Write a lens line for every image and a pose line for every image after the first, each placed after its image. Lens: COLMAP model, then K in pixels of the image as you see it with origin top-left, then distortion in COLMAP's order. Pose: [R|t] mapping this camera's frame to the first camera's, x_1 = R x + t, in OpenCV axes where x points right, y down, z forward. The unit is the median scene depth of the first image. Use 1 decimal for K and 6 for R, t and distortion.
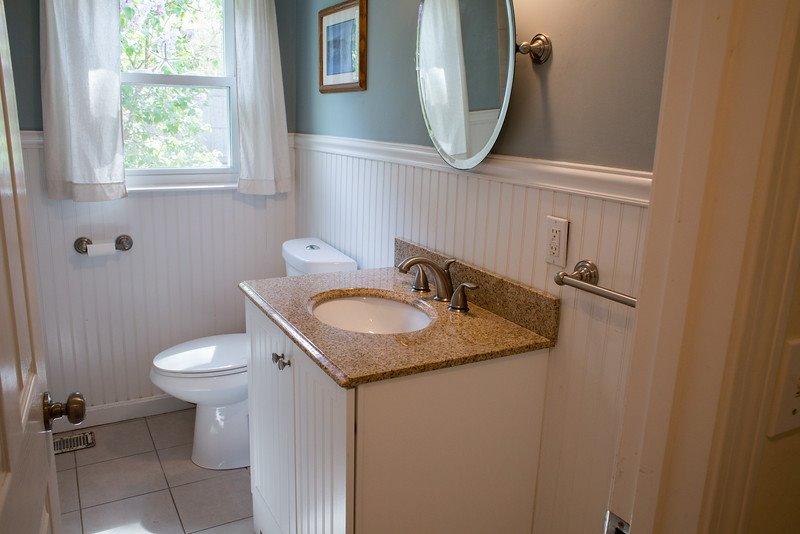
lens RADIAL K [[628.1, 0, 400.0], [0, 628.1, 267.0], [0, 0, 1]] dist [-0.103802, 0.114197]
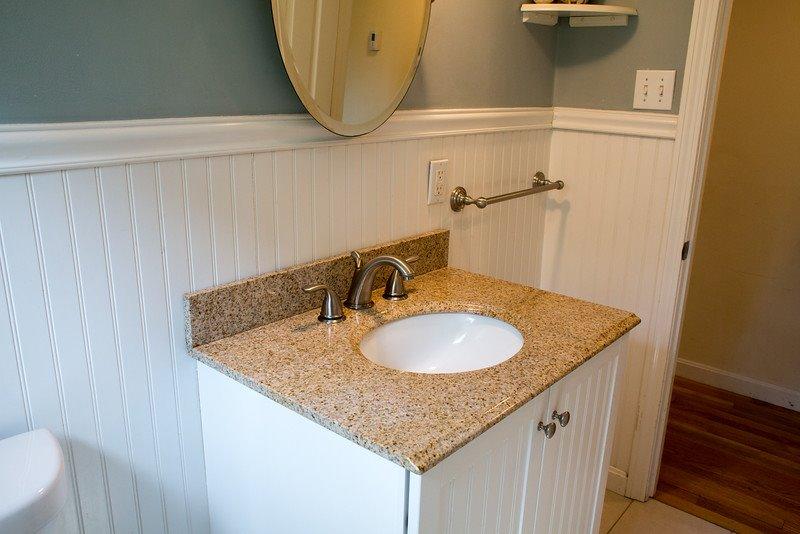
lens RADIAL K [[634.5, 0, 400.0], [0, 634.5, 267.0], [0, 0, 1]] dist [-0.103318, 0.127691]
pose [[-0.346217, -0.302181, 0.888155, -0.442336], [0.190116, 0.904464, 0.381840, -0.198567], [-0.918689, 0.301052, -0.255692, 0.798741]]
